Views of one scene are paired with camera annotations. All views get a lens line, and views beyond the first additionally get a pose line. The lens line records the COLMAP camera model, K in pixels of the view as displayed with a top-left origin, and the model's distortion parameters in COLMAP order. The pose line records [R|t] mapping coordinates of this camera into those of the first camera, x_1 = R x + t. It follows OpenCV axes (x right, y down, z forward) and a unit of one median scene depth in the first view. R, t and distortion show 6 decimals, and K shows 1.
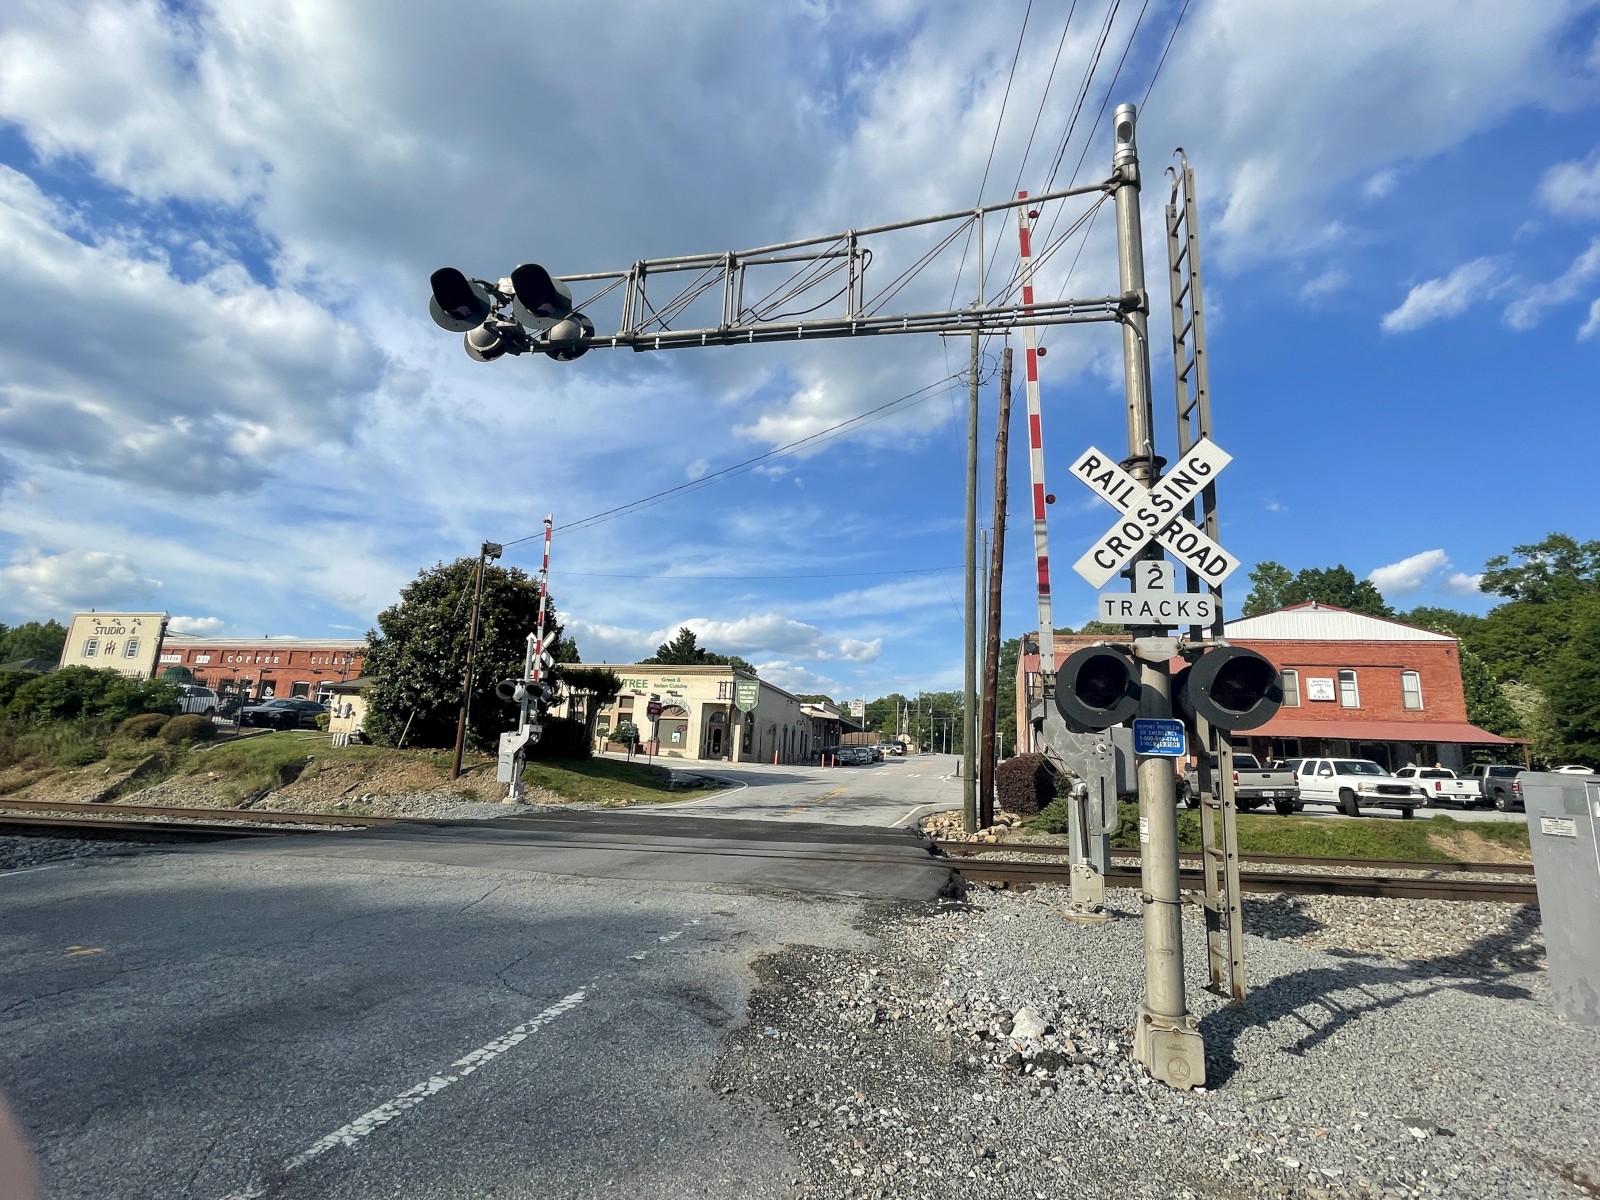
lens RADIAL K [[770.6, 0, 804.0], [0, 770.6, 599.2], [0, 0, 1]] dist [-0.005695, -0.001225]
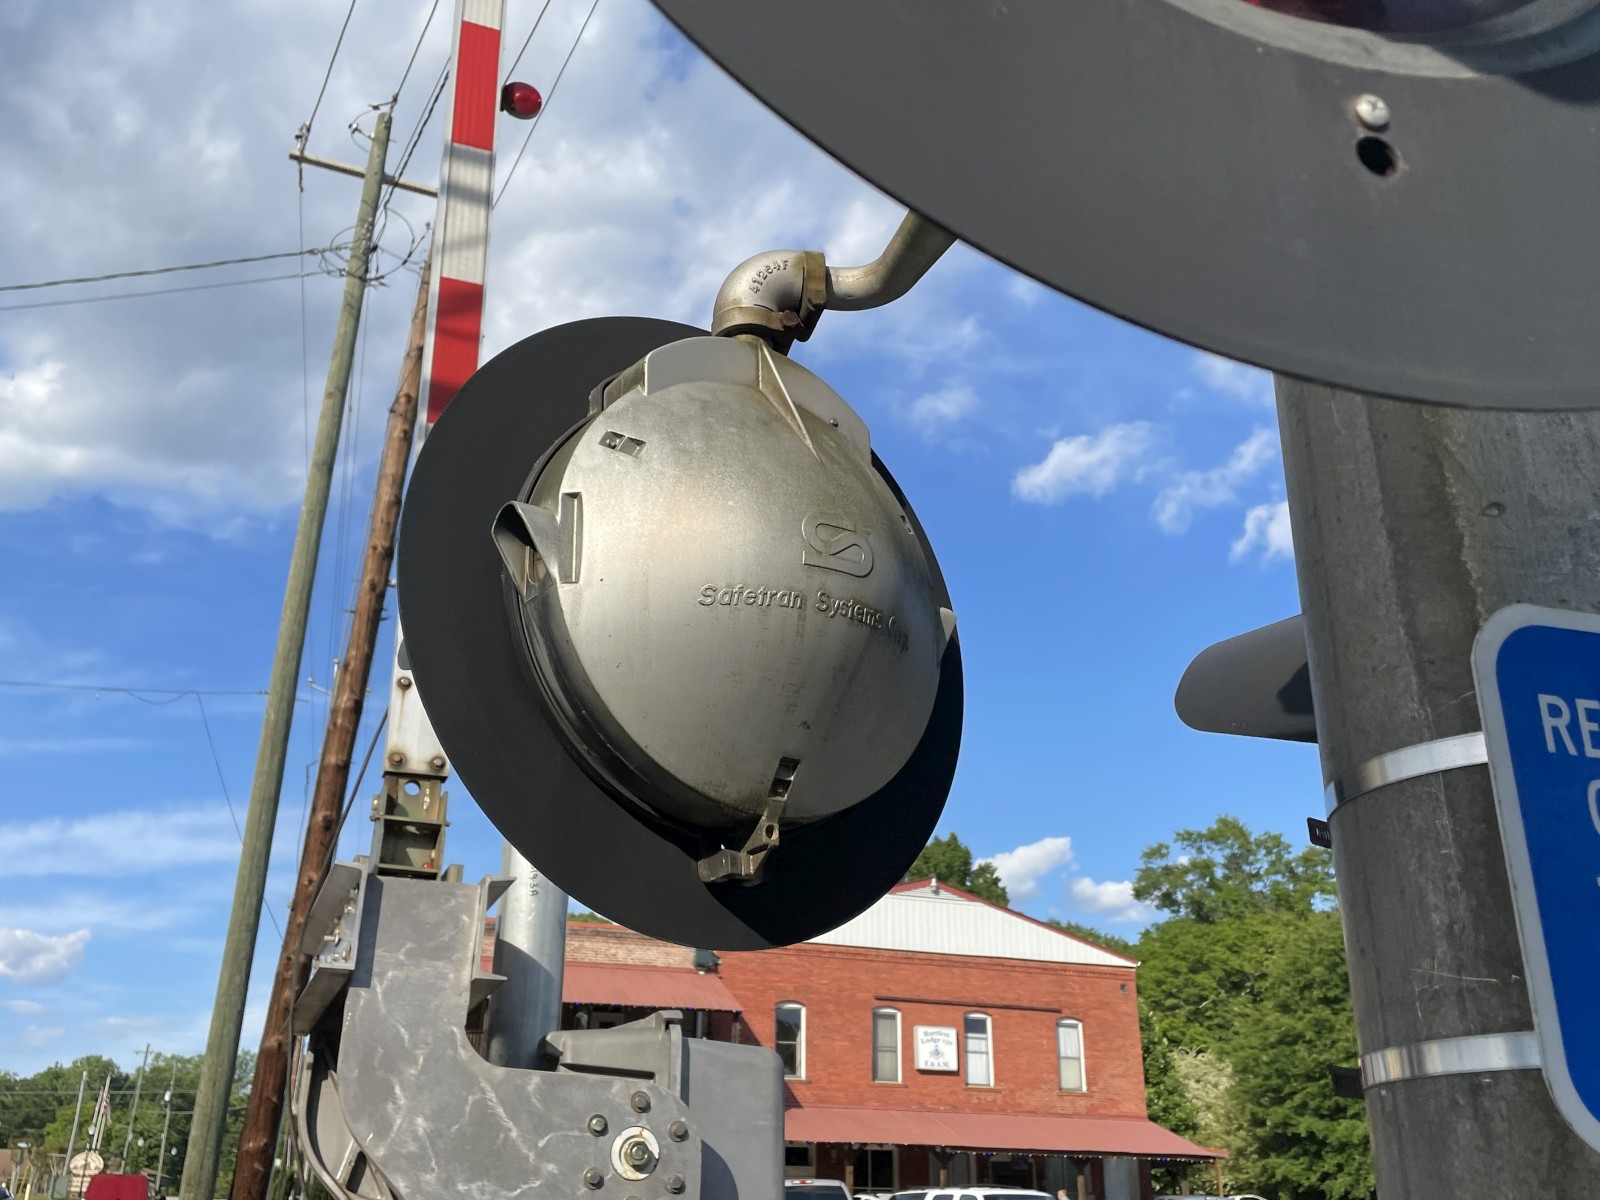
lens RADIAL K [[1503.1, 0, 808.7], [0, 1503.1, 563.2], [0, 0, 1]] dist [0.039699, 0.000000]
pose [[0.860159, 0.176947, 0.478348, 0.056125], [-0.080978, 0.973372, -0.214450, 0.032684], [-0.503557, 0.145726, 0.851583, 0.162441]]
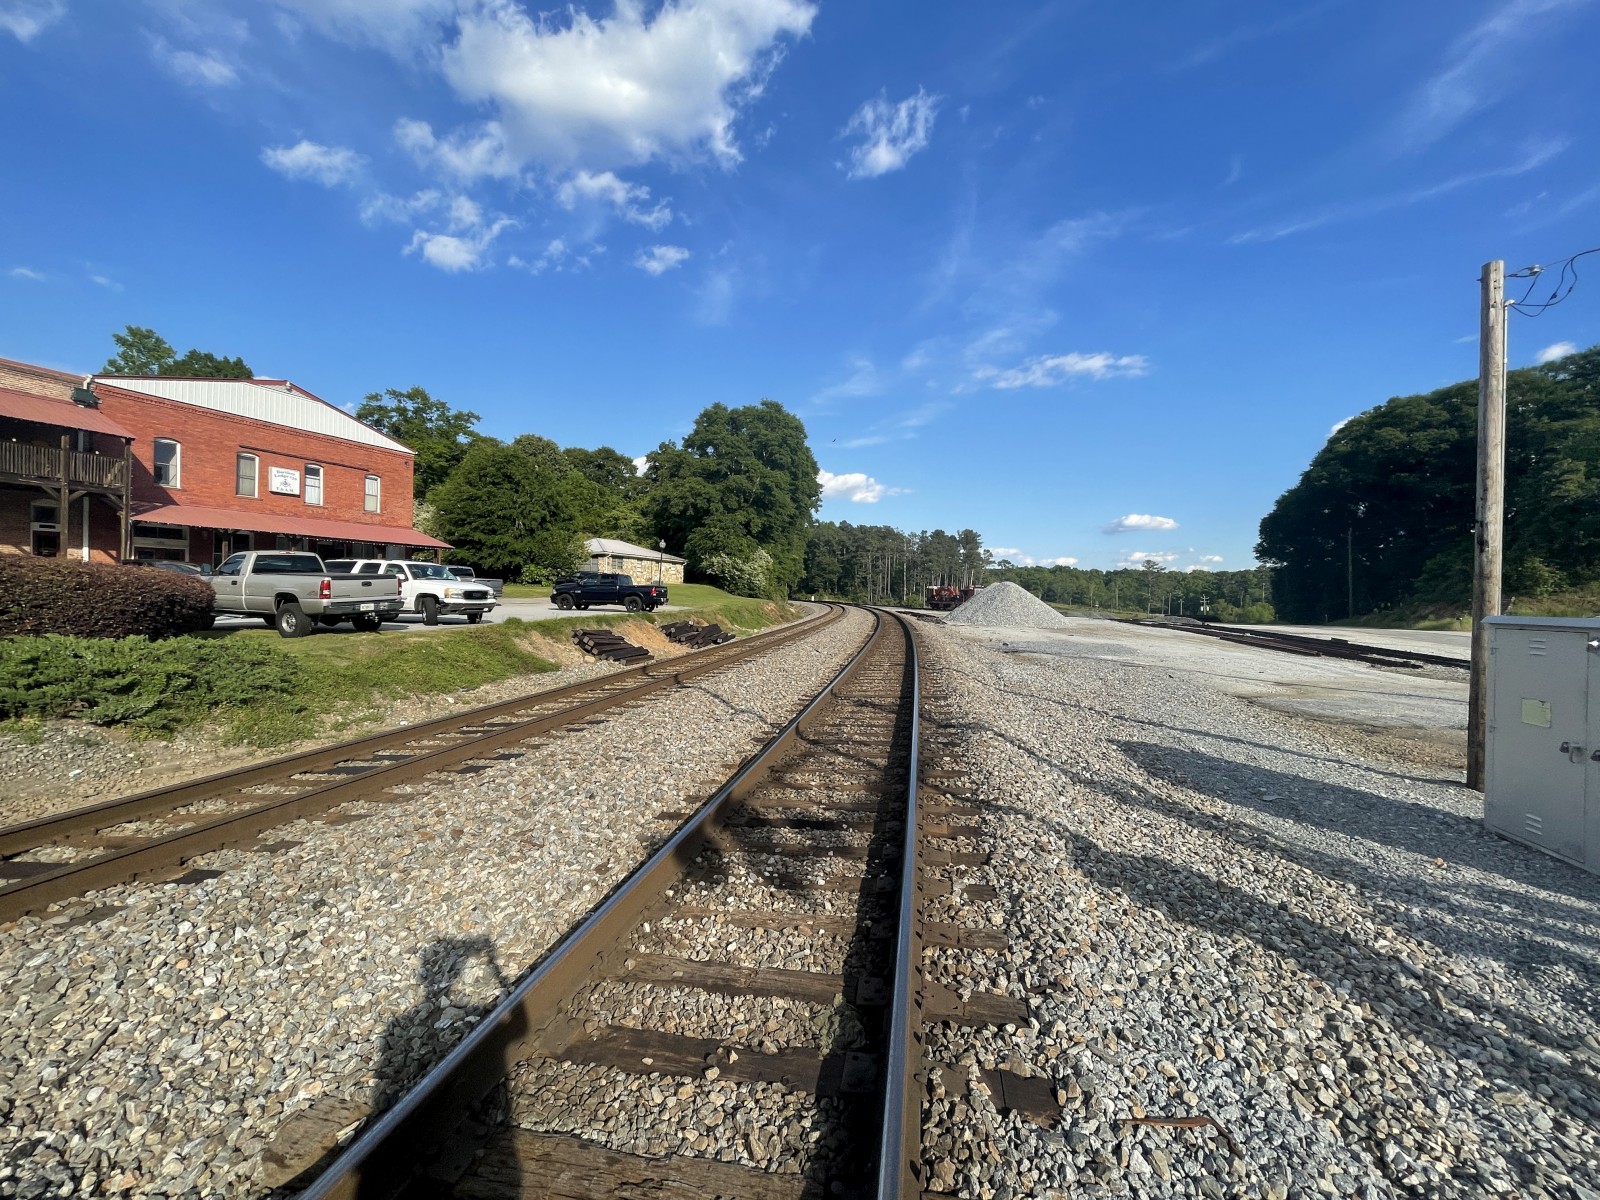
lens RADIAL K [[645.7, 0, 809.6], [0, 645.7, 593.0], [0, 0, 1]] dist [-0.002367, -0.001503]
pose [[0.171578, -0.036944, 0.984478, 0.045824], [-0.222232, 0.972089, 0.075210, 0.080044], [-0.959778, -0.231687, 0.158578, 0.406228]]
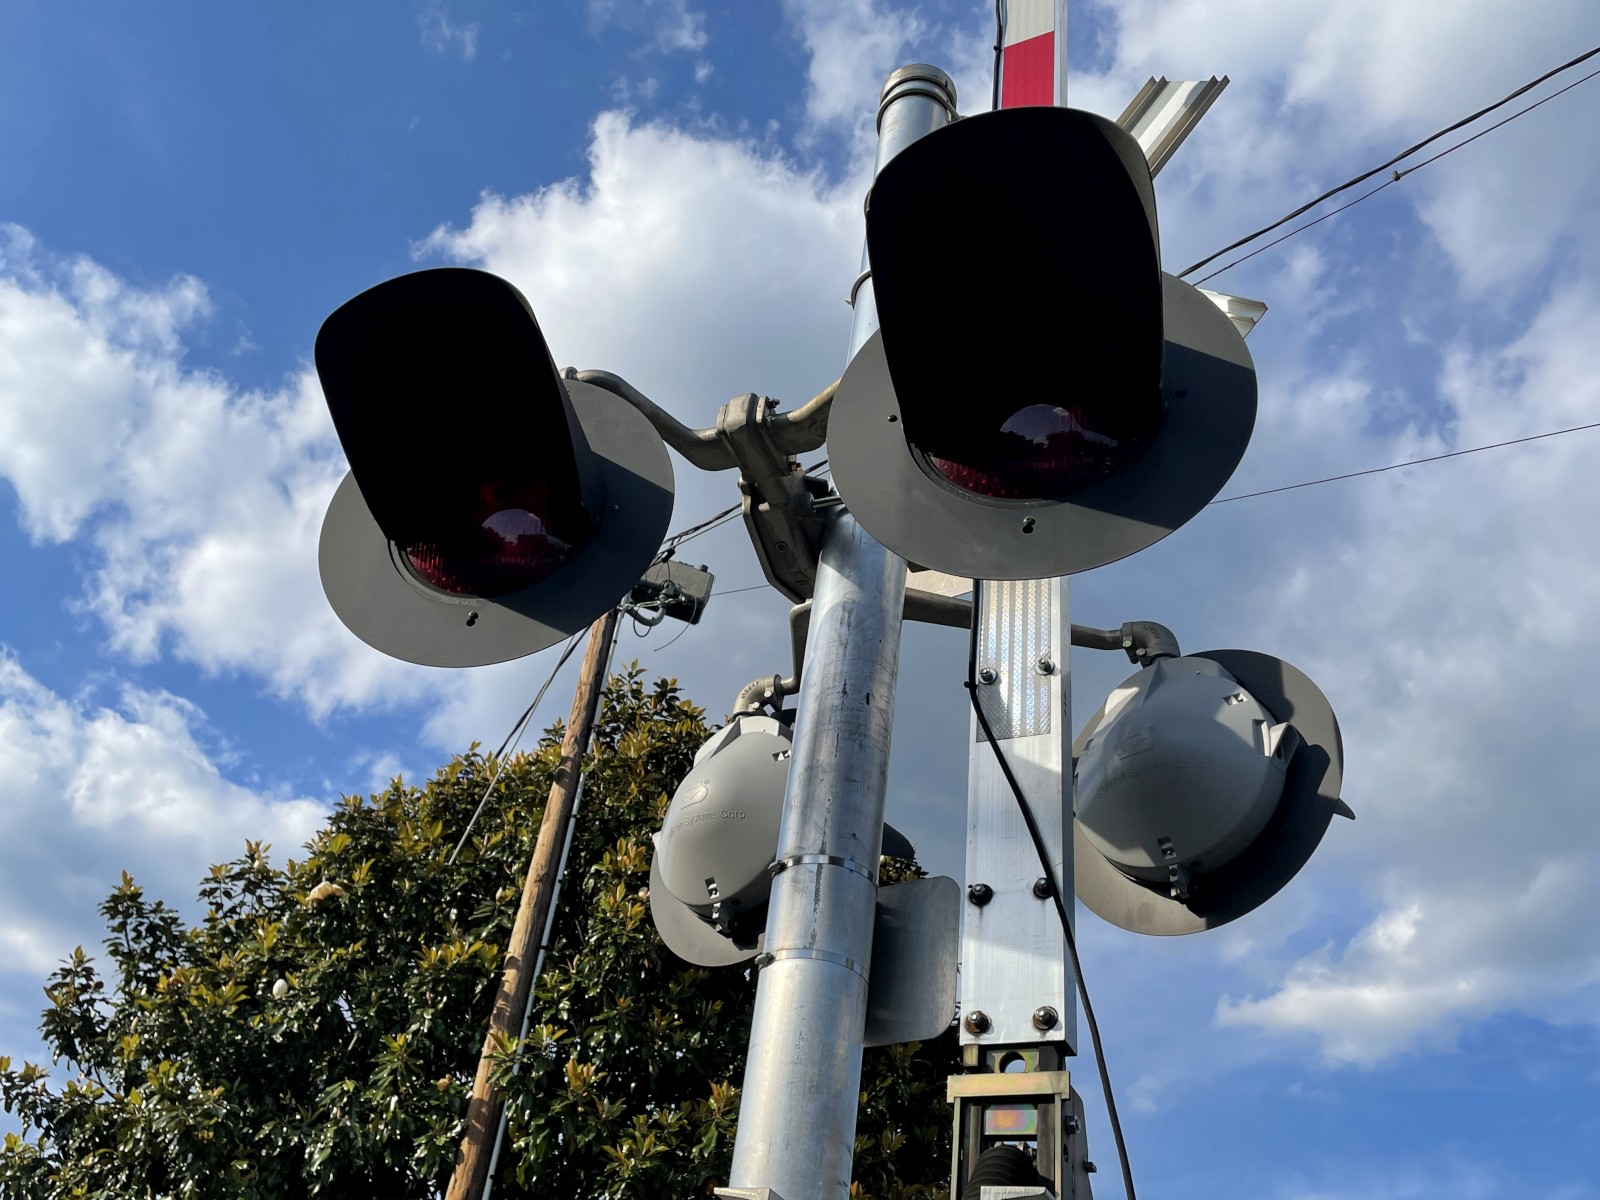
lens RADIAL K [[1441.7, 0, 793.2], [0, 1441.7, 612.9], [0, 0, 1]] dist [0.060042, -0.041980]
pose [[0.937770, -0.140130, -0.317728, -0.251208], [-0.021967, 0.889194, -0.457002, 0.124059], [0.346562, 0.435542, 0.830782, 0.693285]]
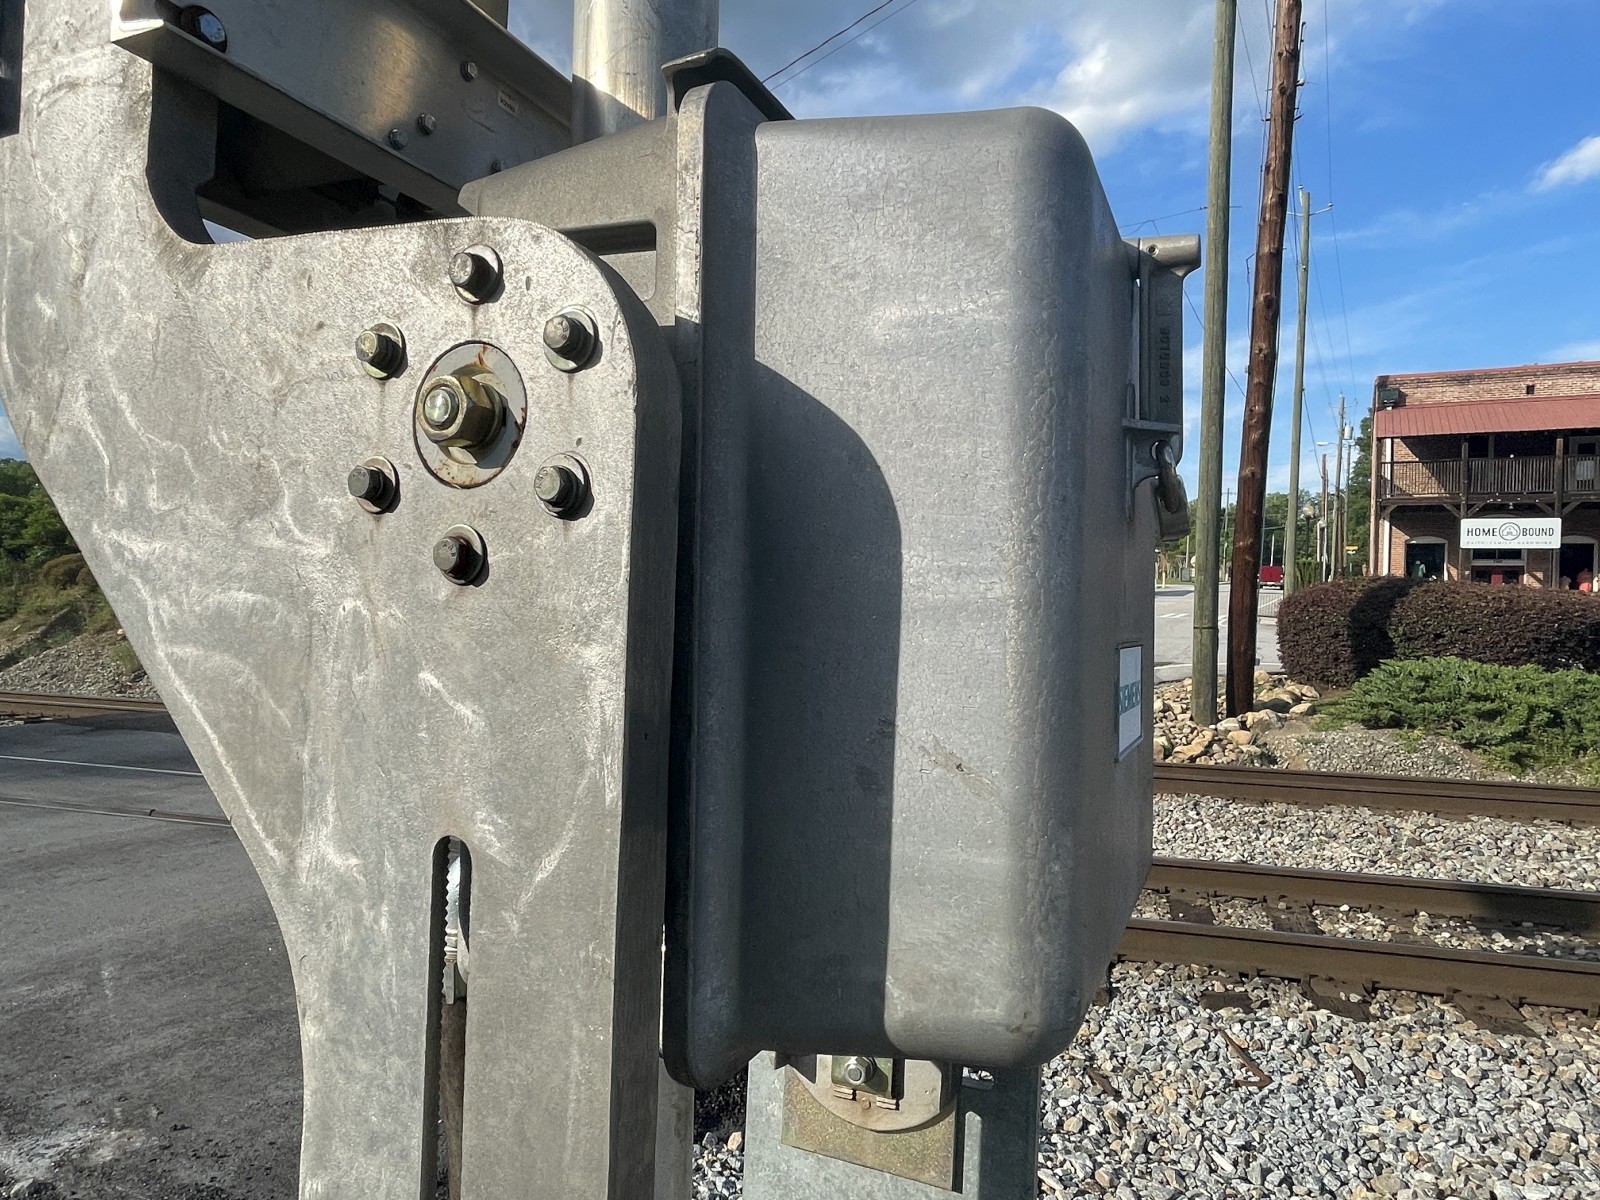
lens RADIAL K [[1026.9, 0, 810.2], [0, 1026.9, 596.7], [0, 0, 1]] dist [0.000243, -0.000623]
pose [[0.968223, -0.020064, -0.249284, 0.108495], [0.070809, 0.977981, 0.196312, 0.048550], [0.239856, -0.207726, 0.948324, 0.230583]]
